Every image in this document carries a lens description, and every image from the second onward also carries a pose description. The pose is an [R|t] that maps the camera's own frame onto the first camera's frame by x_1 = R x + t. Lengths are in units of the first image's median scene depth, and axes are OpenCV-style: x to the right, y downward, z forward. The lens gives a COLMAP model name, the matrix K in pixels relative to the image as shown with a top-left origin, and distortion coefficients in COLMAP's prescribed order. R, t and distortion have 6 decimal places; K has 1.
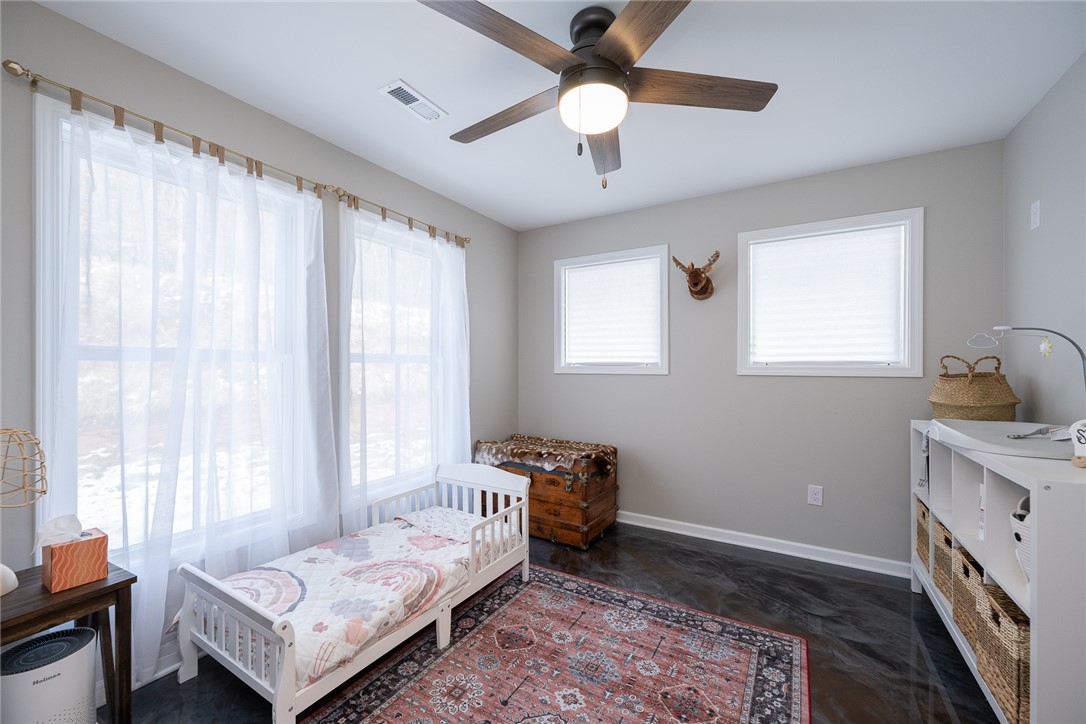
lens RADIAL K [[428.8, 0, 541.8], [0, 428.8, 364.8], [0, 0, 1]] dist [-0.002545, 0.000026]
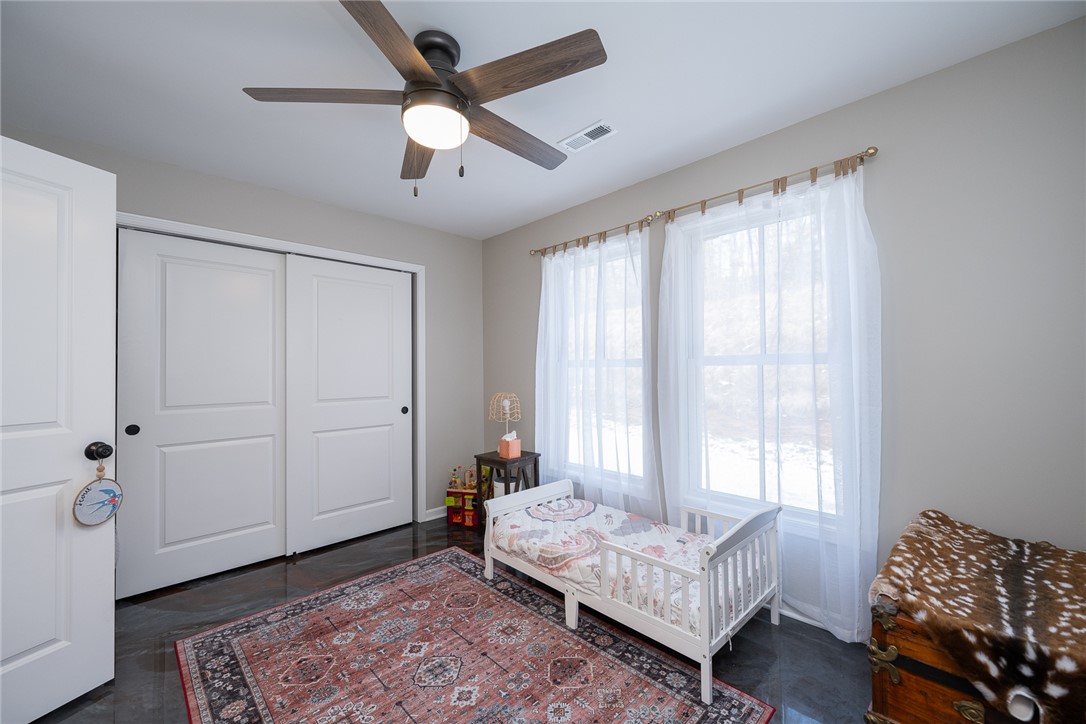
lens RADIAL K [[428.8, 0, 541.8], [0, 428.8, 364.8], [0, 0, 1]] dist [-0.002545, 0.000026]
pose [[-0.255728, -0.012950, -0.966662, 0.815836], [0.010456, 0.999815, -0.016160, 0.006738], [0.966692, -0.014240, -0.255546, 1.162029]]
